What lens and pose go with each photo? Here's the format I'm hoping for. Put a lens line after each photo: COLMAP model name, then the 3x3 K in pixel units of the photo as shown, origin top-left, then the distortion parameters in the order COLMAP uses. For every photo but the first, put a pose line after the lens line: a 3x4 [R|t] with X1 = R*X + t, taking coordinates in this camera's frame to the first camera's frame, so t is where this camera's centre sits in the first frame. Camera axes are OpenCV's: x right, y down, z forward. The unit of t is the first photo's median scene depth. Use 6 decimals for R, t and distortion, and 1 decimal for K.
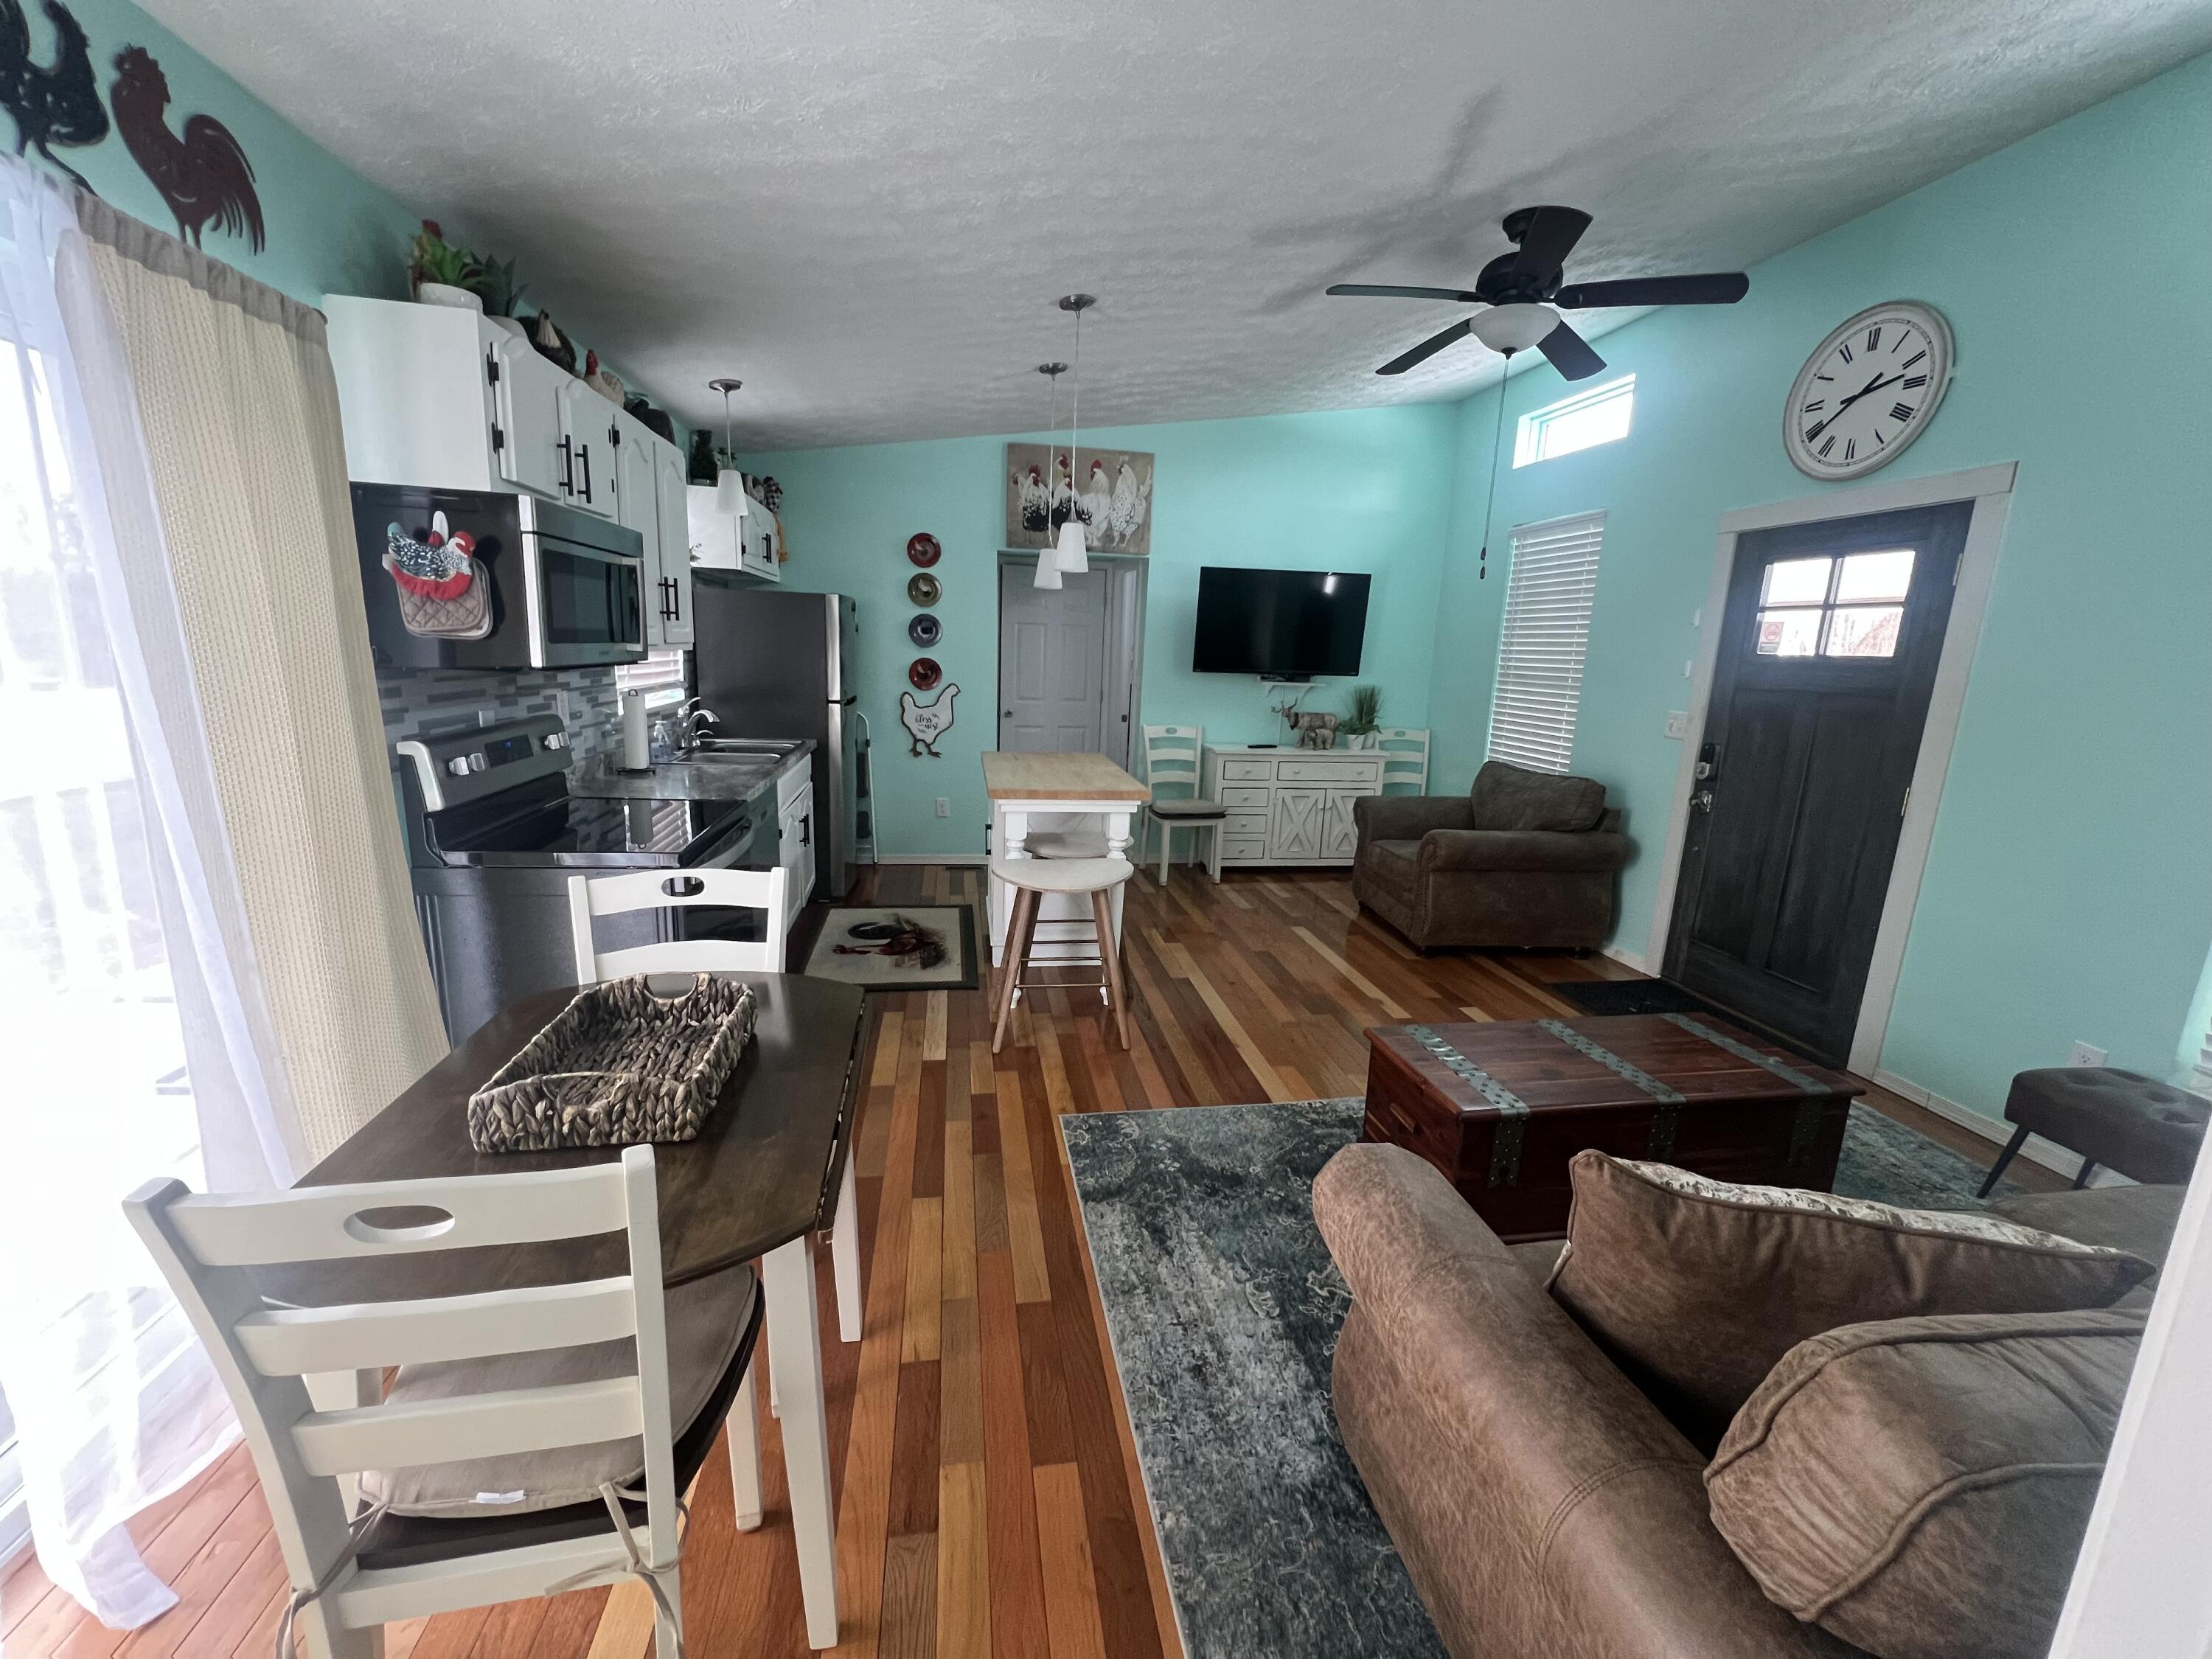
lens RADIAL K [[883.6, 0, 1102.5], [0, 883.6, 824.0], [0, 0, 1]] dist [-0.000934, -0.000019]
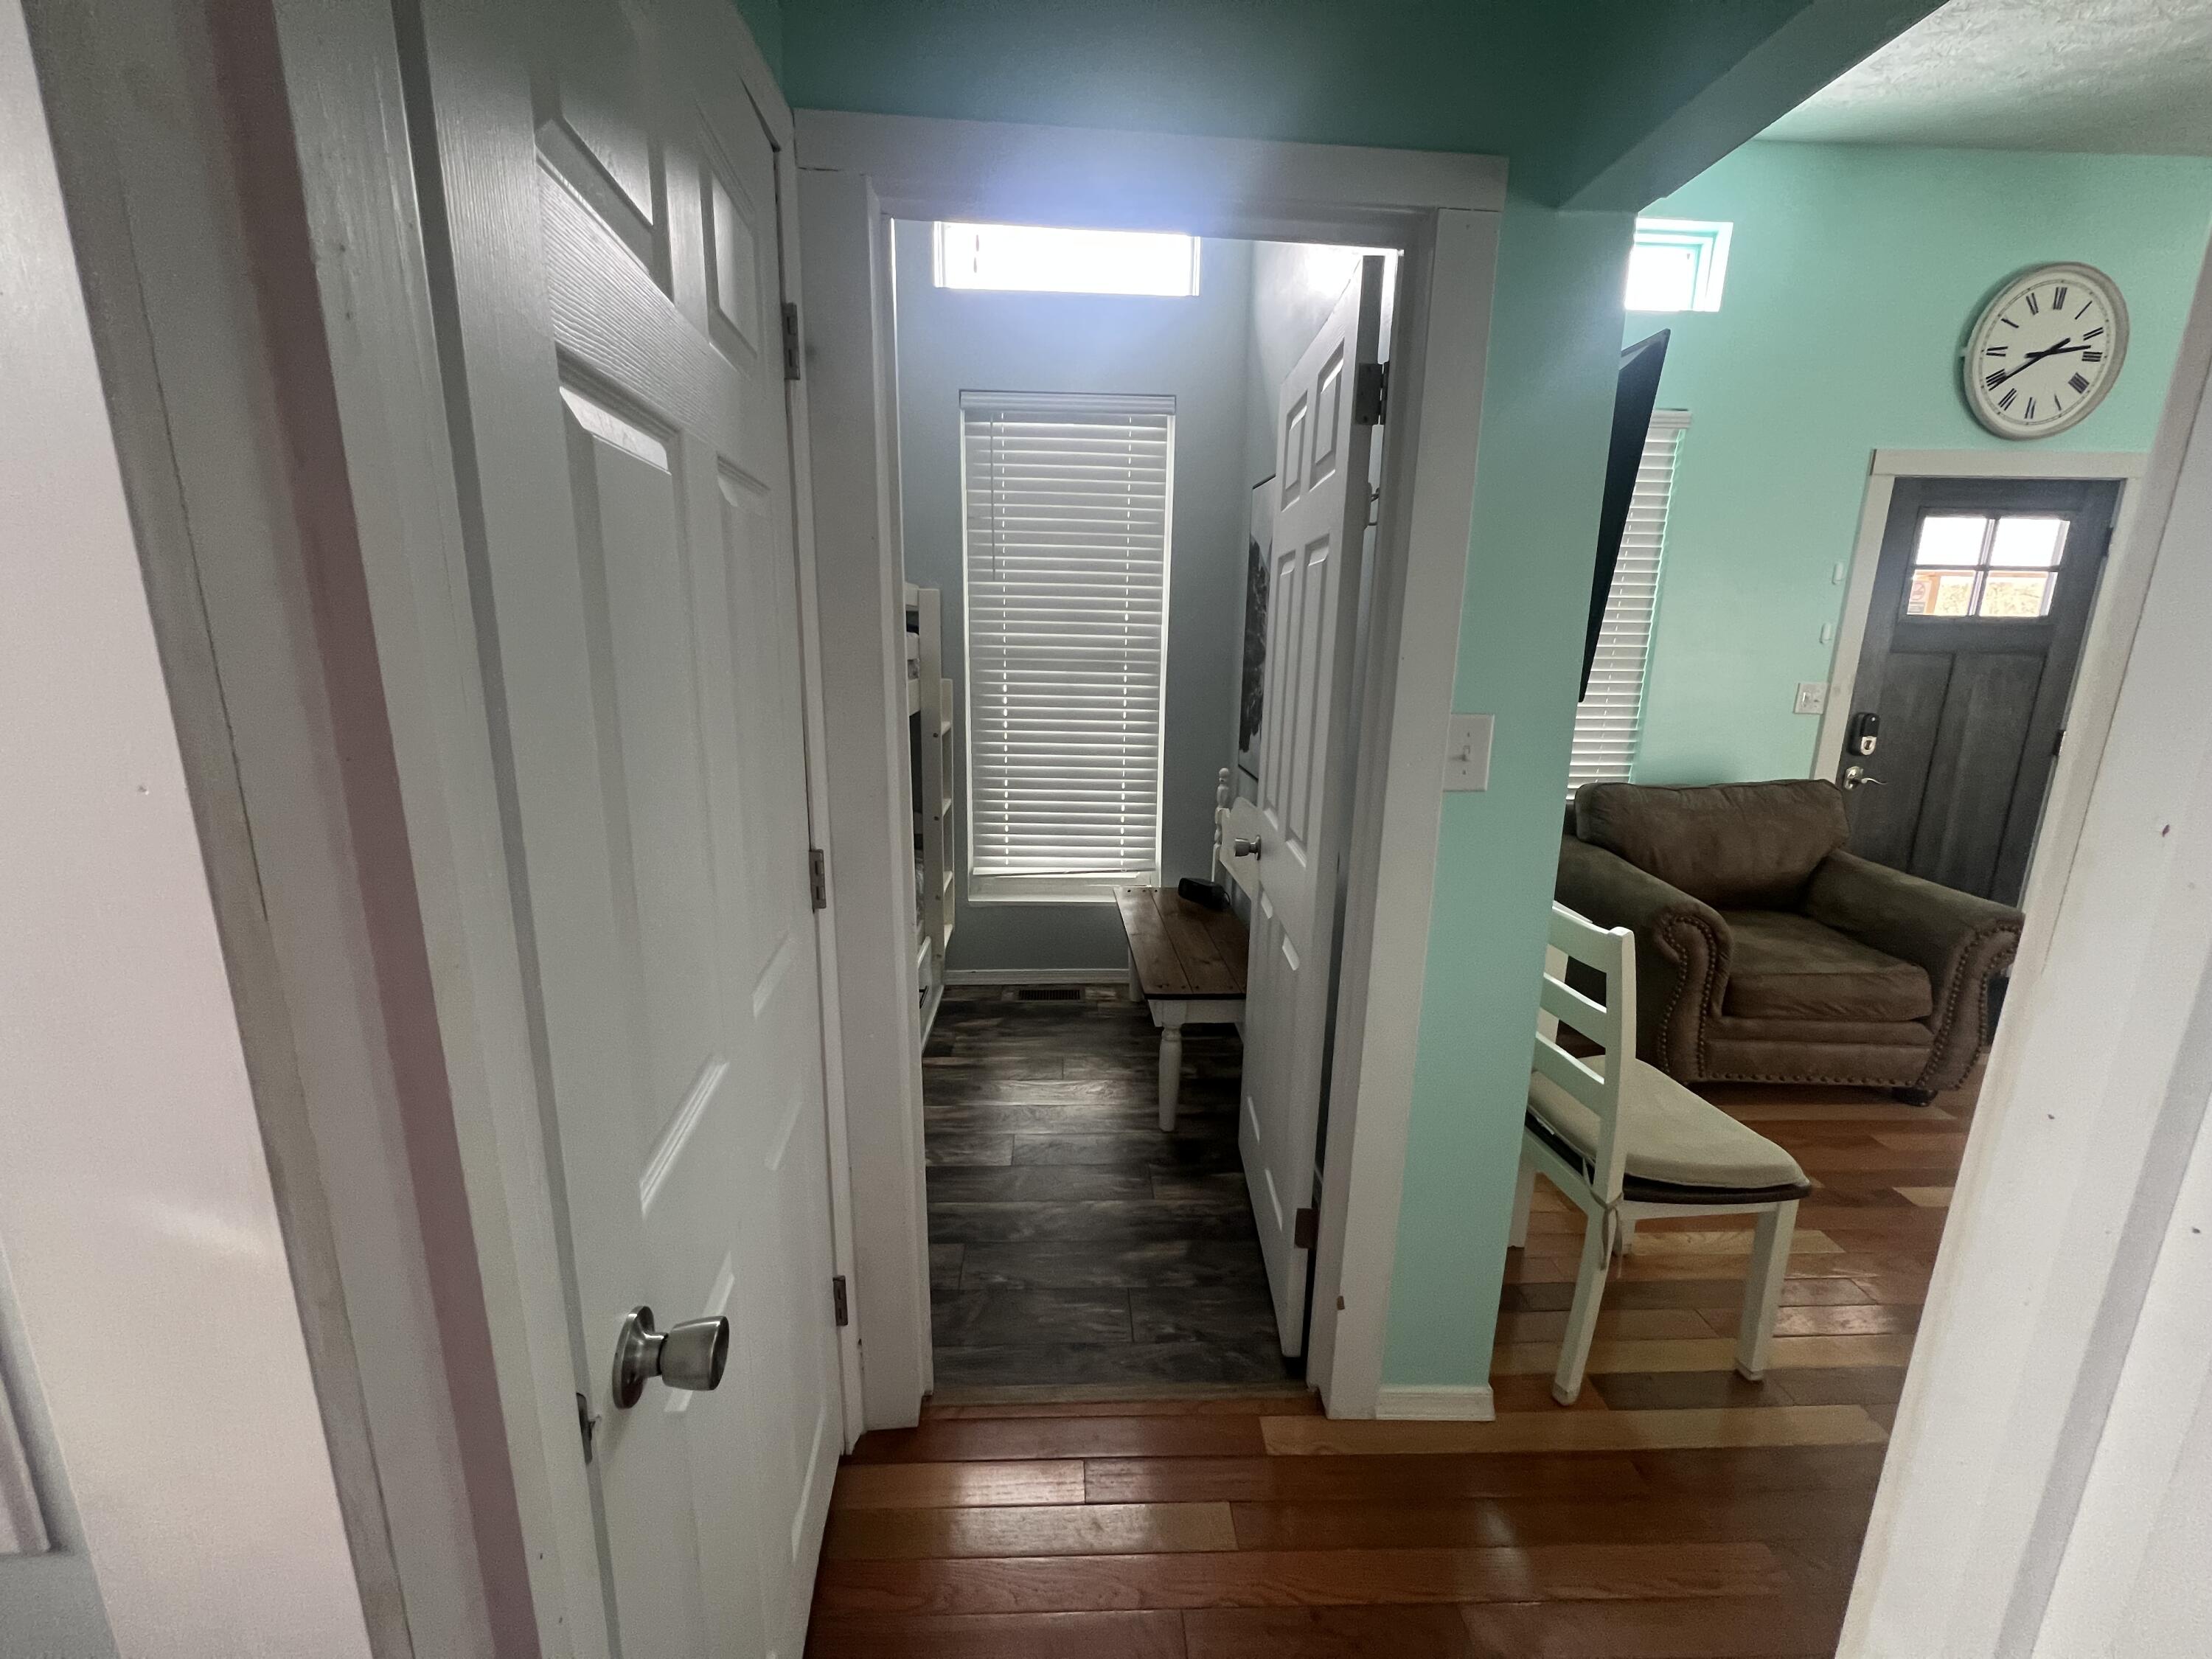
lens RADIAL K [[883.6, 0, 1102.5], [0, 883.6, 824.0], [0, 0, 1]] dist [-0.000934, -0.000019]
pose [[0.126884, -0.250872, 0.959668, -0.365791], [0.189438, 0.955809, 0.224817, -0.398170], [-0.973660, 0.153272, 0.168802, 1.928022]]
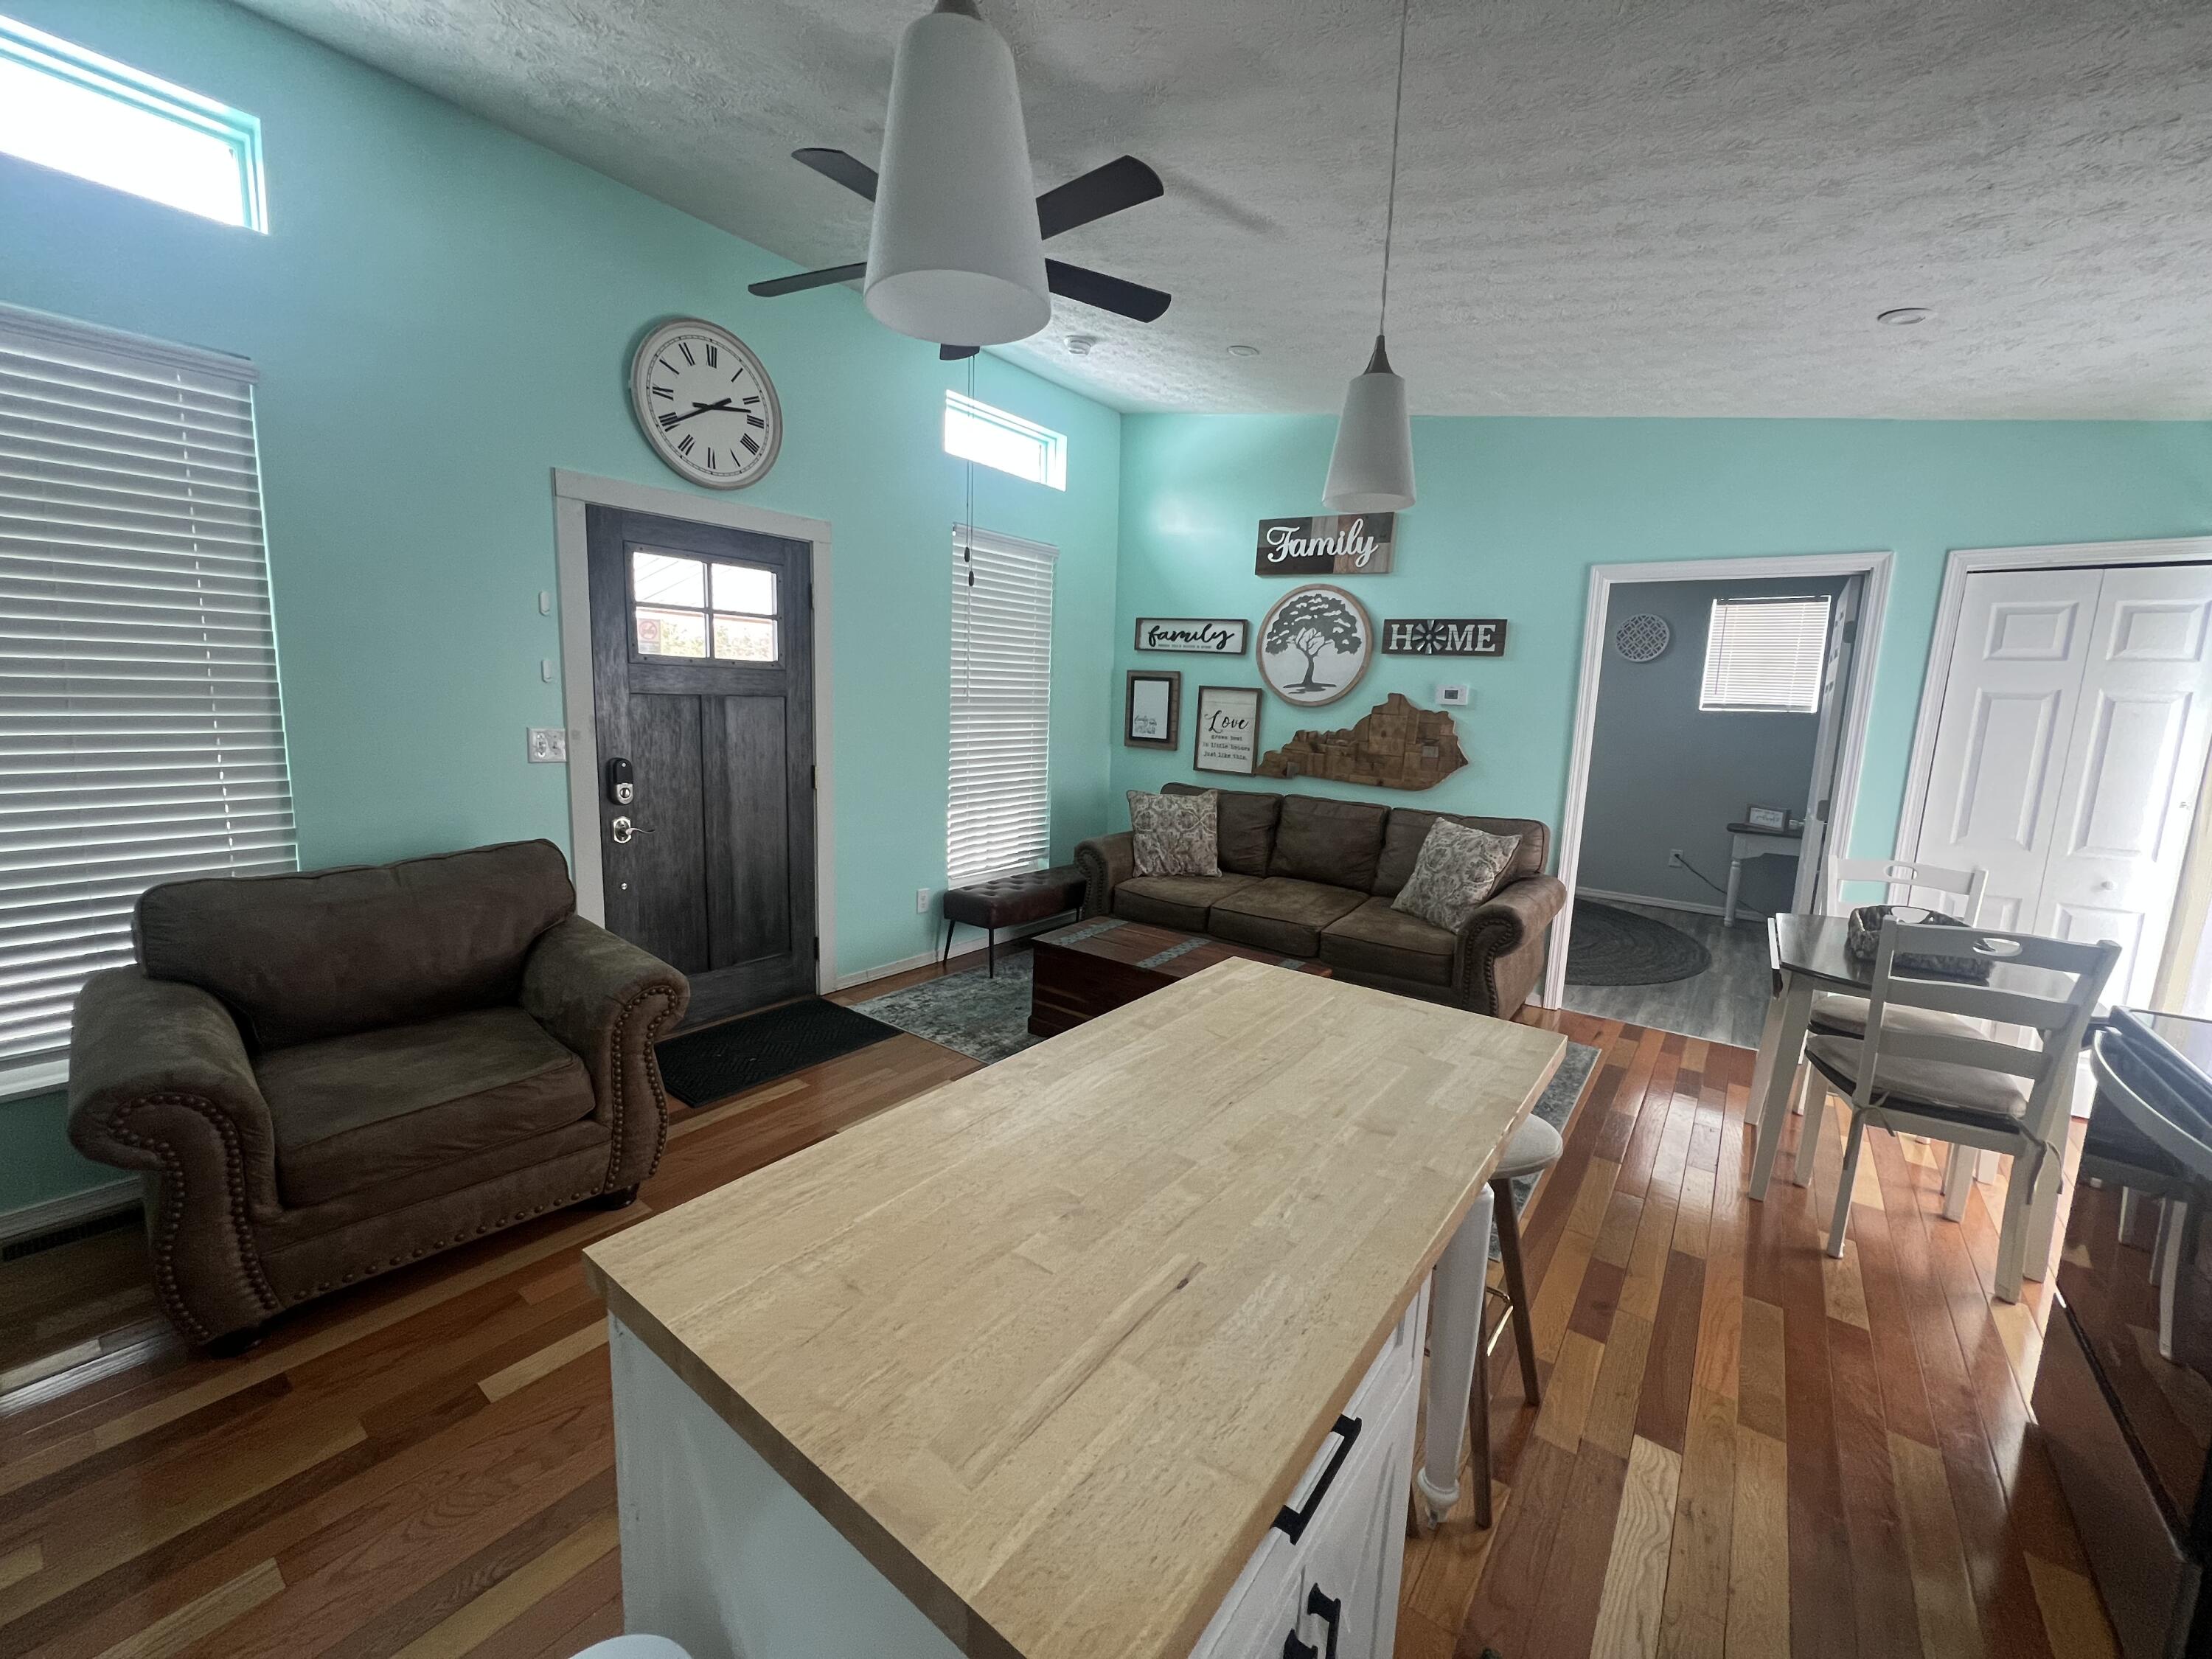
lens RADIAL K [[883.6, 0, 1102.5], [0, 883.6, 824.0], [0, 0, 1]] dist [-0.000934, -0.000019]
pose [[-0.687380, -0.168509, 0.706480, -0.266151], [0.082333, 0.948365, 0.306310, -0.298120], [-0.721617, 0.268718, -0.638013, 1.441644]]
